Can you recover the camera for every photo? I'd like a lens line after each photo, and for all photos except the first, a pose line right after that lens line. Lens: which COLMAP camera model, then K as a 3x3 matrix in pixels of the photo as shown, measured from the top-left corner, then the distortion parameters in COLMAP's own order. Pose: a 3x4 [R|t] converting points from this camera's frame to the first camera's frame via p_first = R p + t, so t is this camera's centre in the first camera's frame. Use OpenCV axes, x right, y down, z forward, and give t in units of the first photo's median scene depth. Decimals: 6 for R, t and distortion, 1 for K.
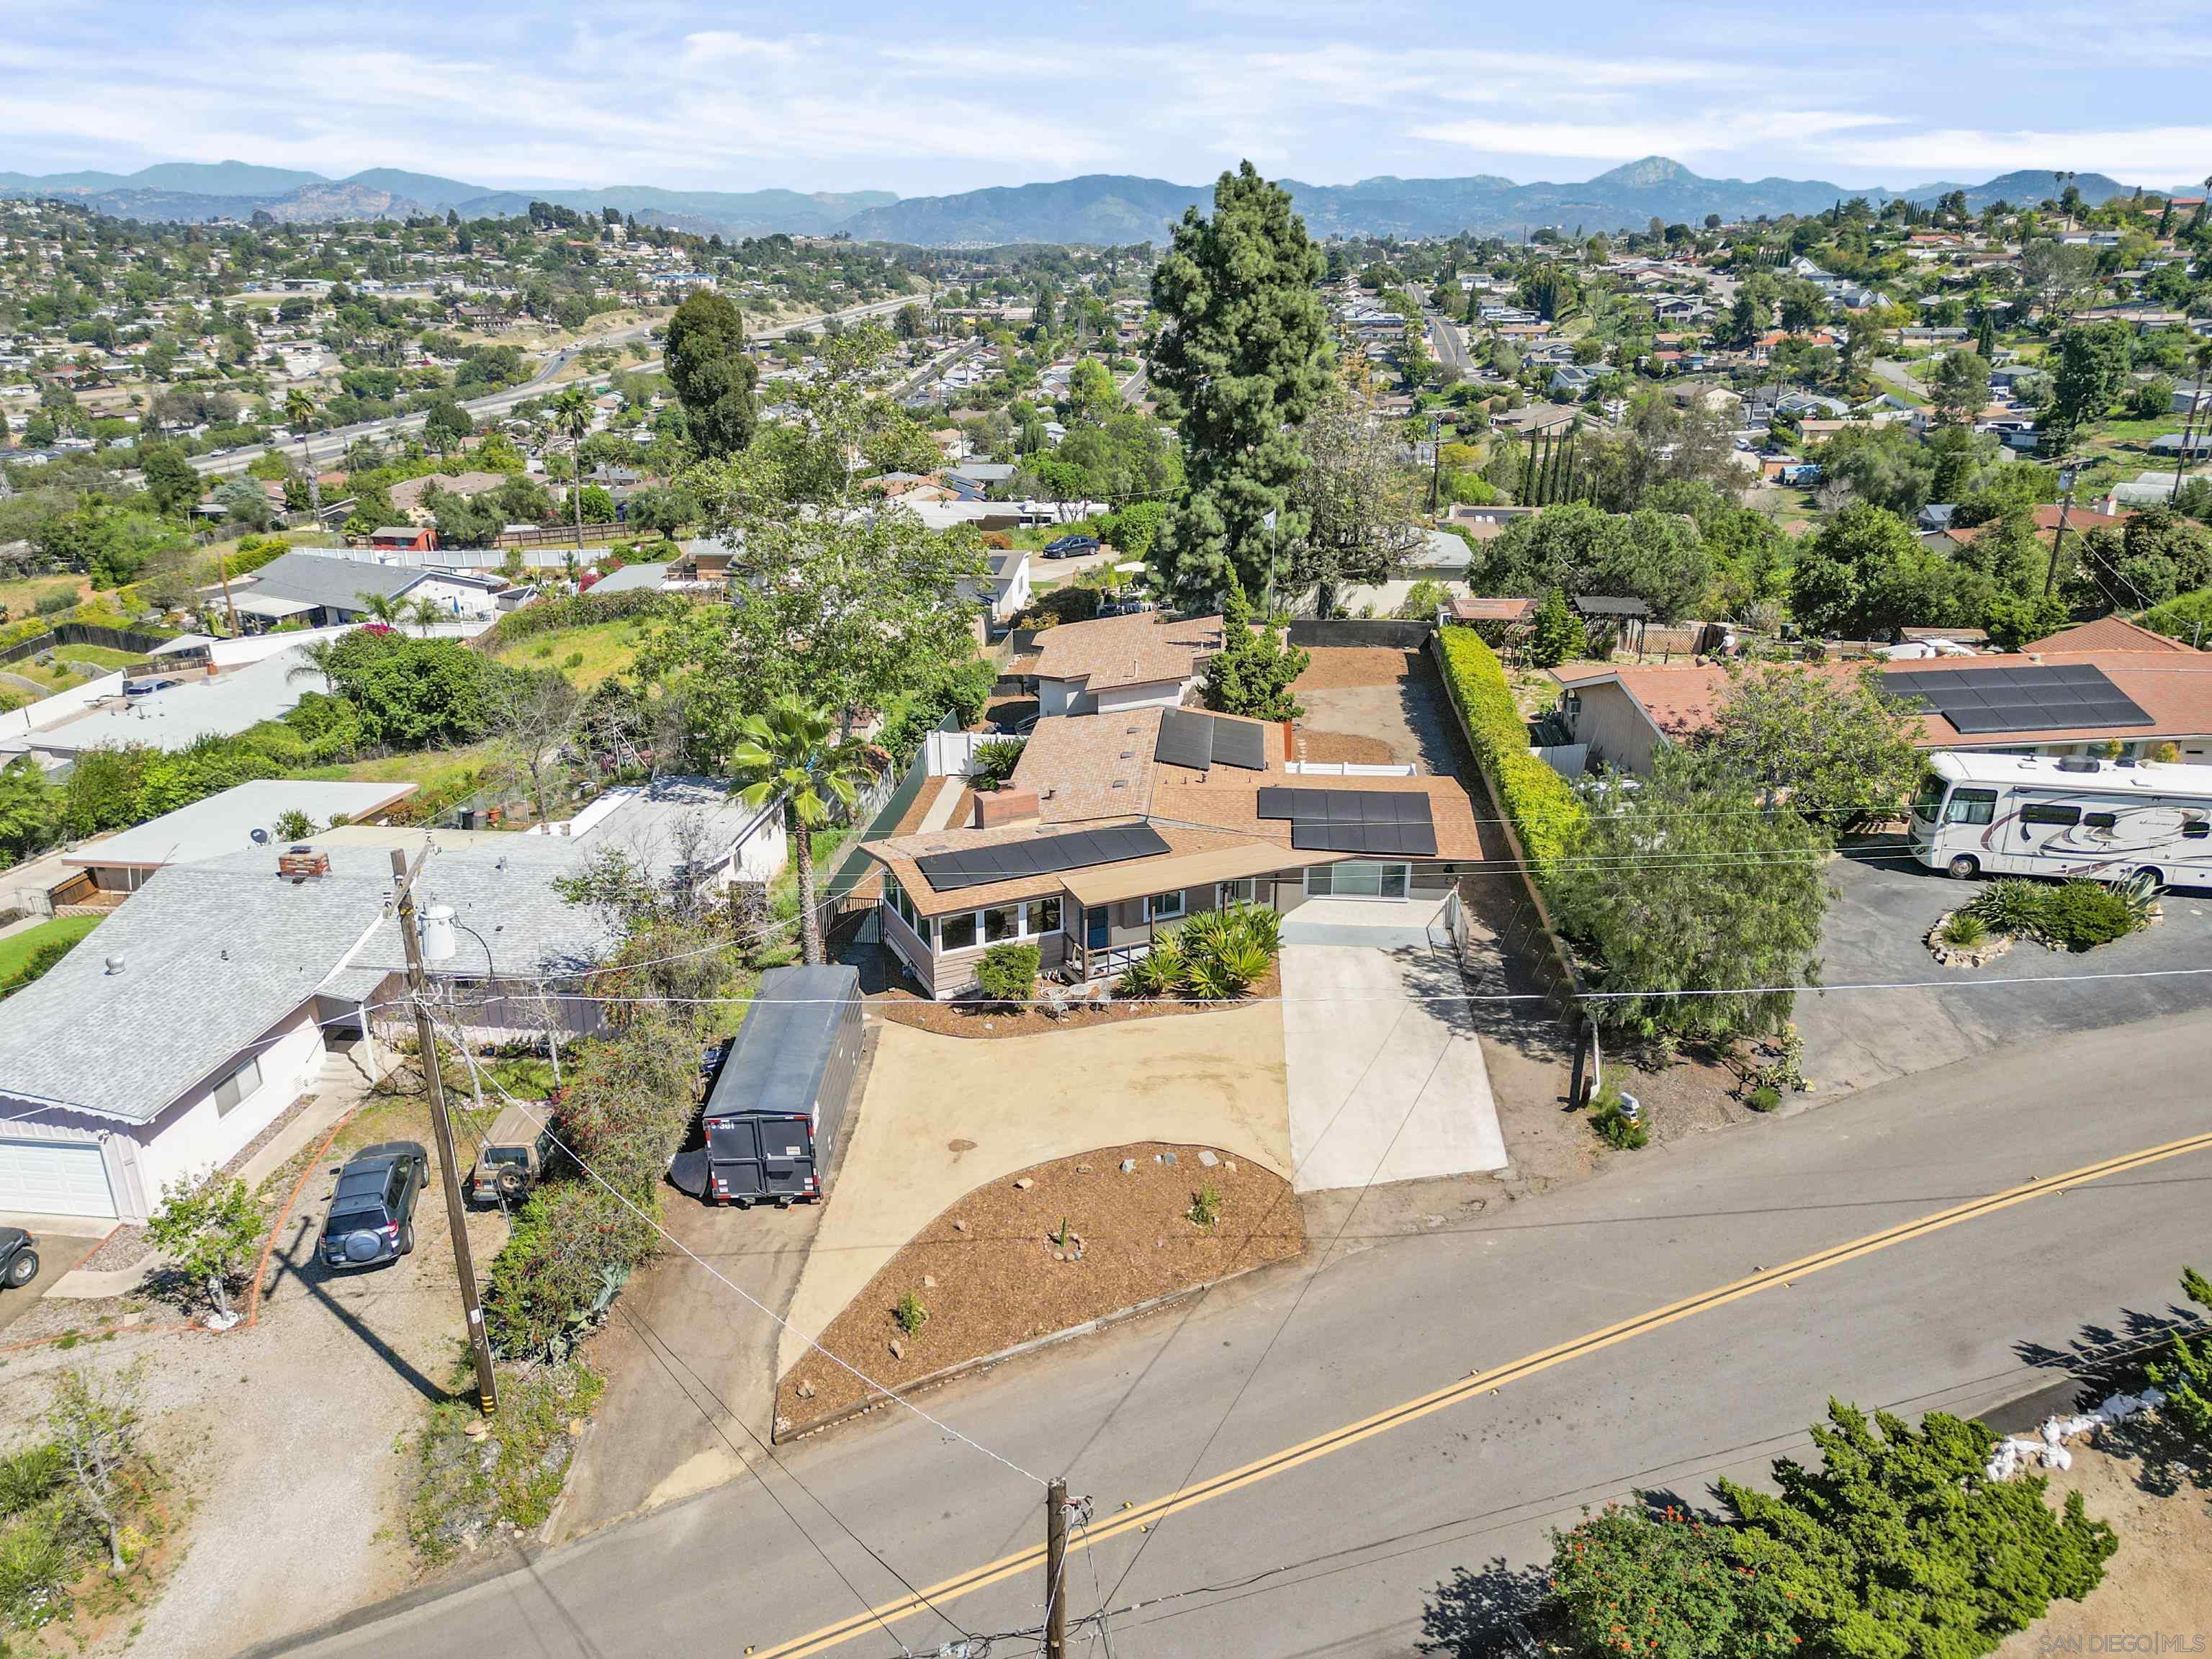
lens RADIAL K [[1556.6, 0, 1106.0], [0, 1556.6, 829.5], [0, 0, 1]] dist [0.024621, -0.005321]
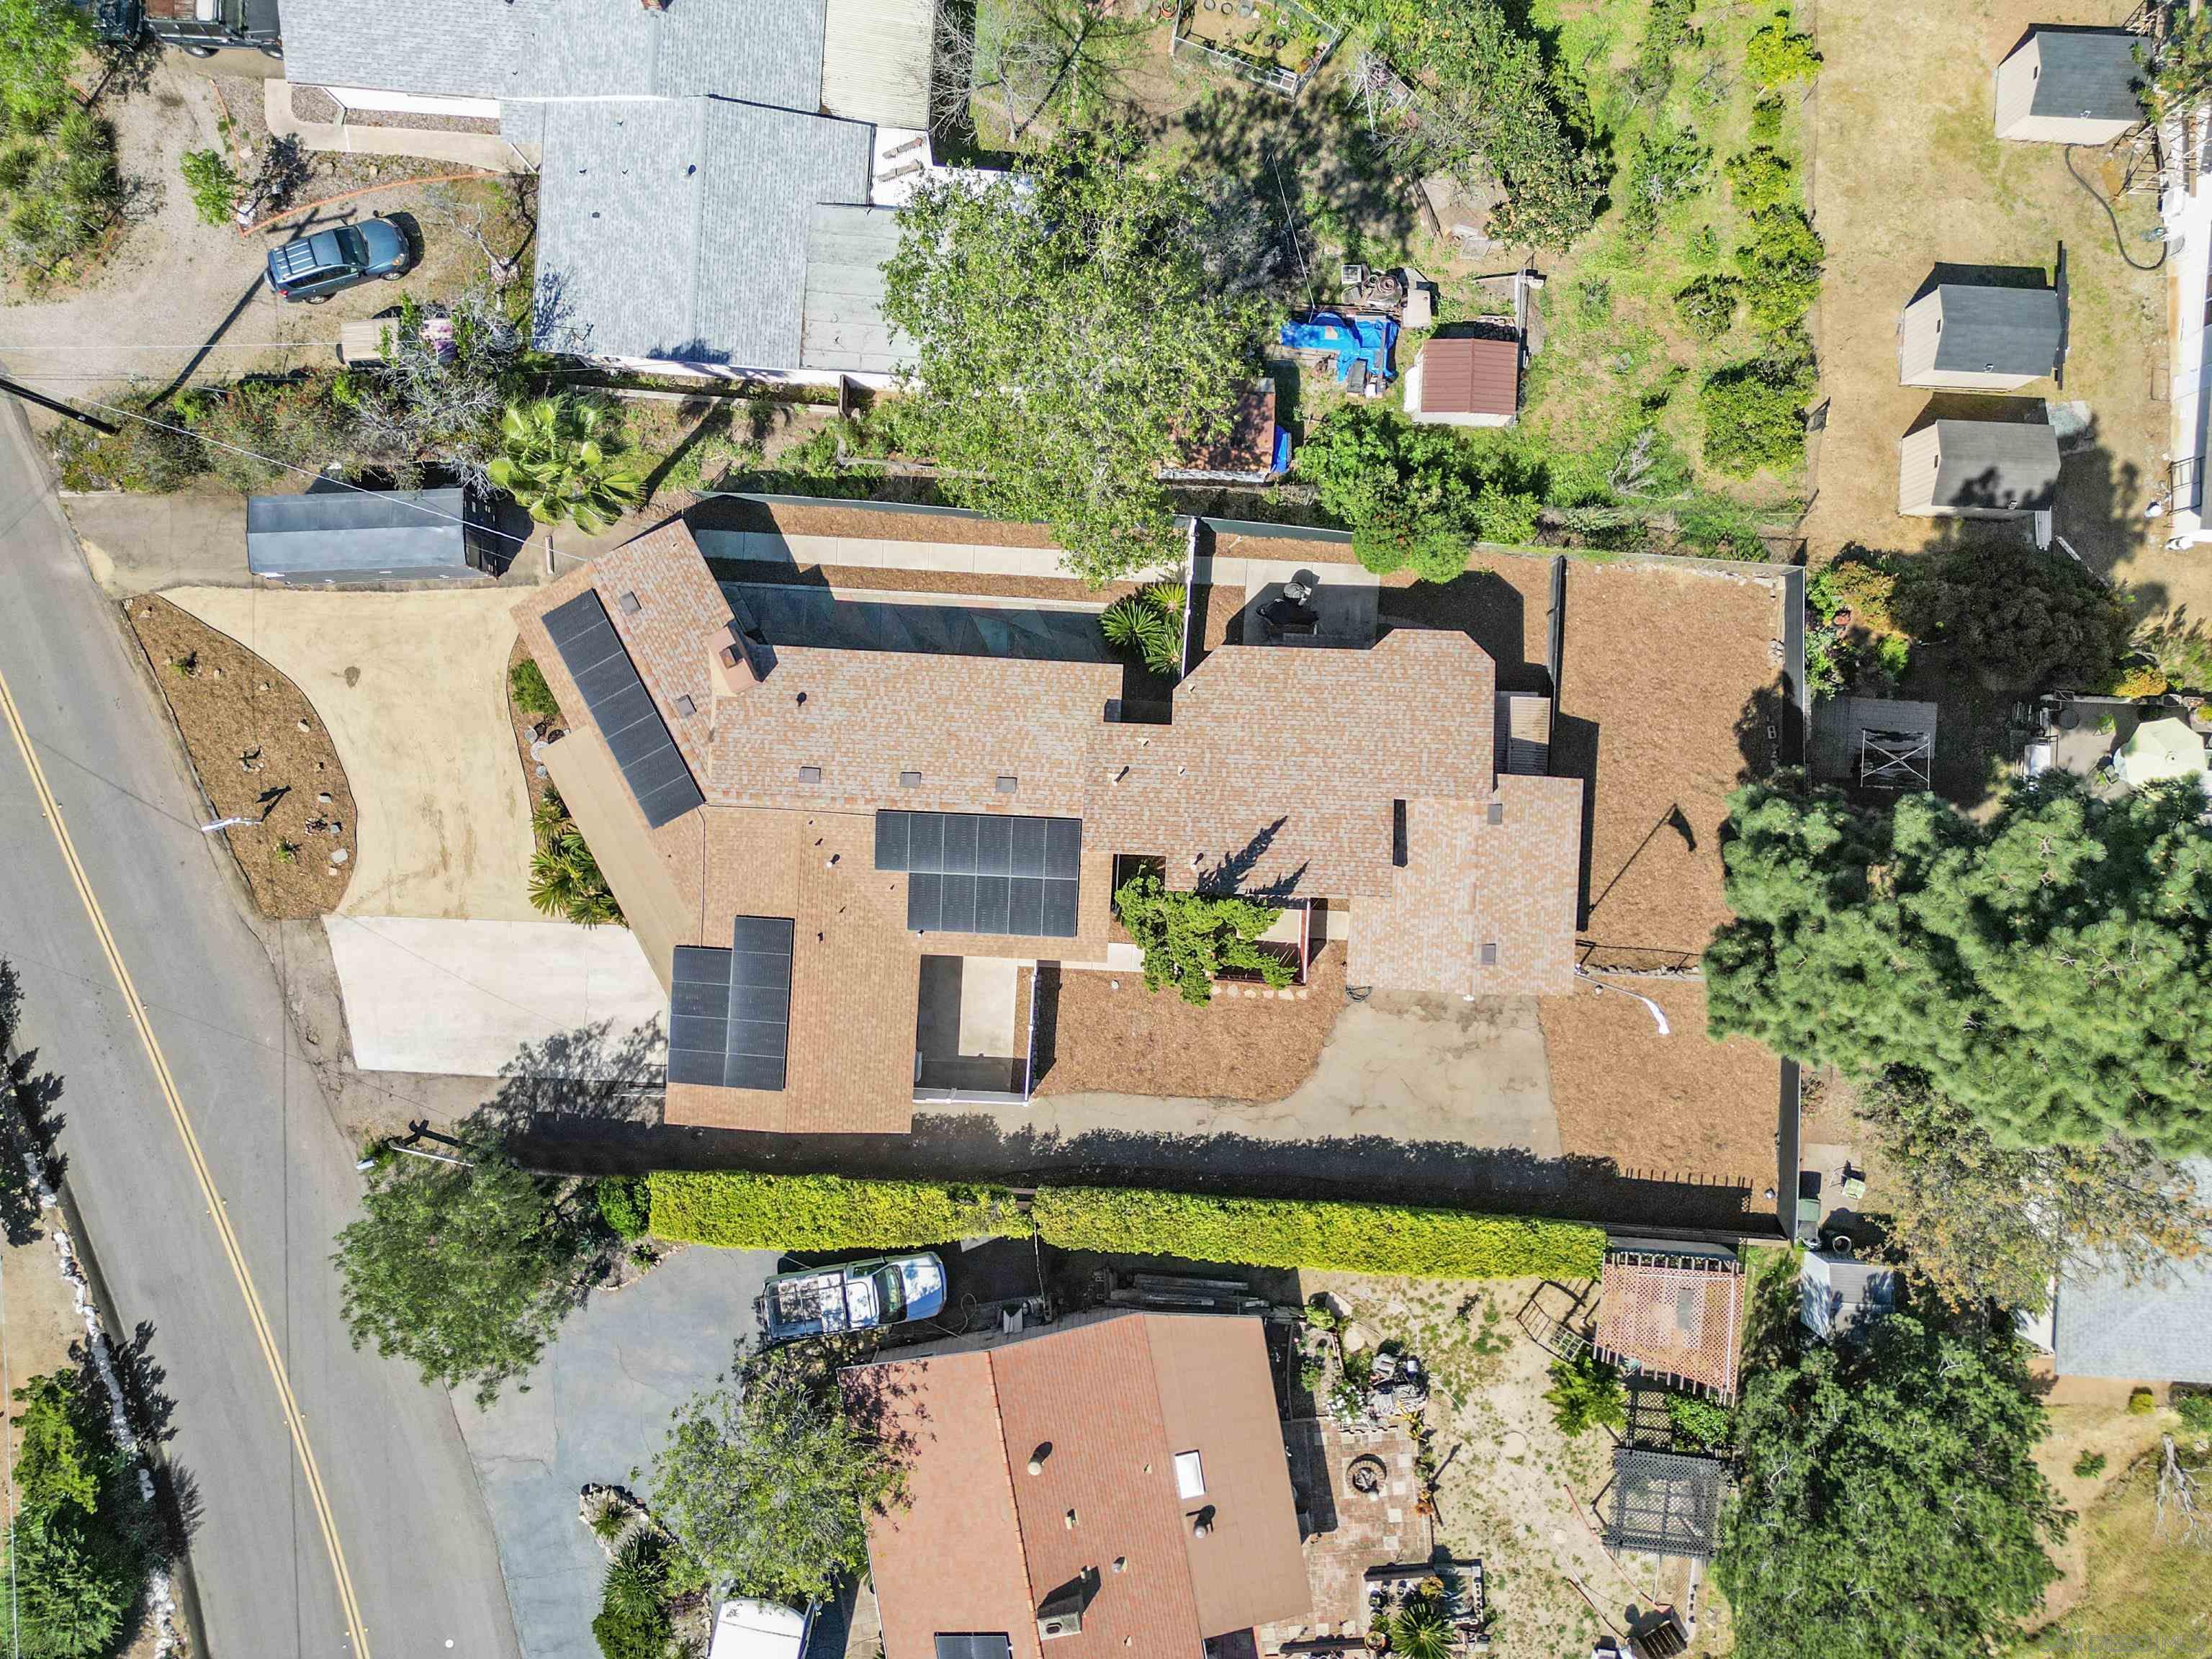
lens RADIAL K [[1556.6, 0, 1106.0], [0, 1556.6, 829.5], [0, 0, 1]] dist [0.024621, -0.005321]
pose [[0.045118, 0.998733, 0.022290, 0.021204], [-0.359638, -0.004578, 0.933081, -0.676514], [0.932001, -0.050115, 0.358975, 0.571216]]
